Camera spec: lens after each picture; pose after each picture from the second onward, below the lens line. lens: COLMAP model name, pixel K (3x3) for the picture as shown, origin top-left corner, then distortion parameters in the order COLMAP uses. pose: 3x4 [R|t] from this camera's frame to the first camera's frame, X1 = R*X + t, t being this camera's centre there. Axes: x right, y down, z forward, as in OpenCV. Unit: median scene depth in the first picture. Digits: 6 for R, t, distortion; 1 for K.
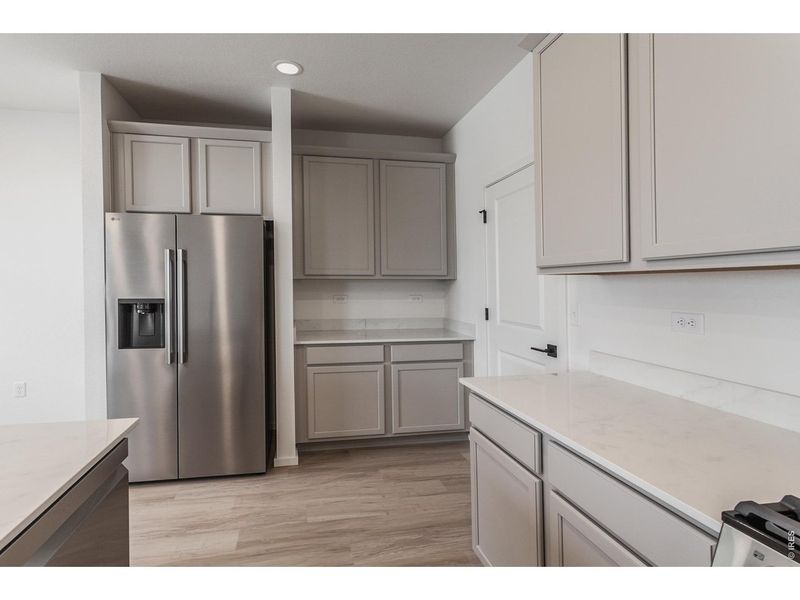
lens RADIAL K [[372.4, 0, 356.3], [0, 372.4, 275.3], [0, 0, 1]] dist [-0.001760, 0.000216]
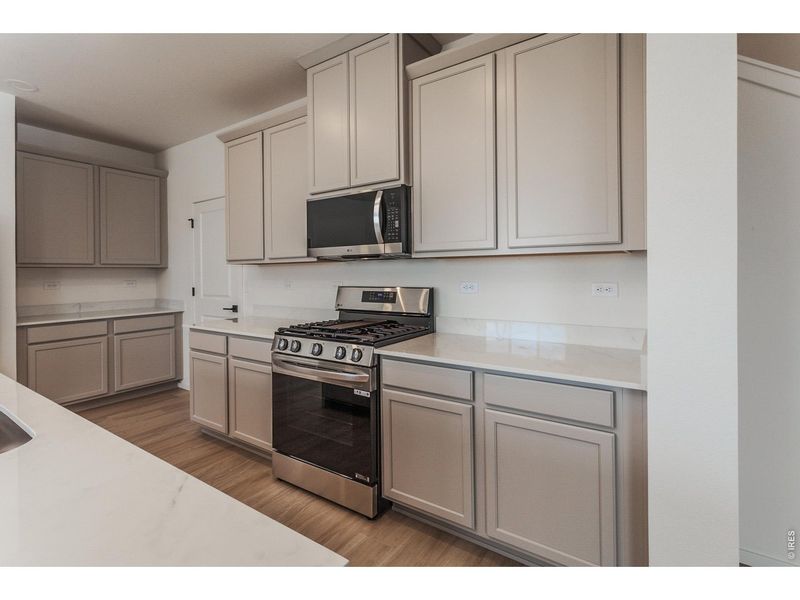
lens RADIAL K [[381.7, 0, 364.1], [0, 381.7, 264.3], [0, 0, 1]] dist [0.003607, 0.000282]
pose [[0.703143, 0.005553, 0.711027, -0.228284], [-0.005399, 0.999982, -0.002470, -0.000394], [-0.711028, -0.002102, 0.703160, -0.489930]]
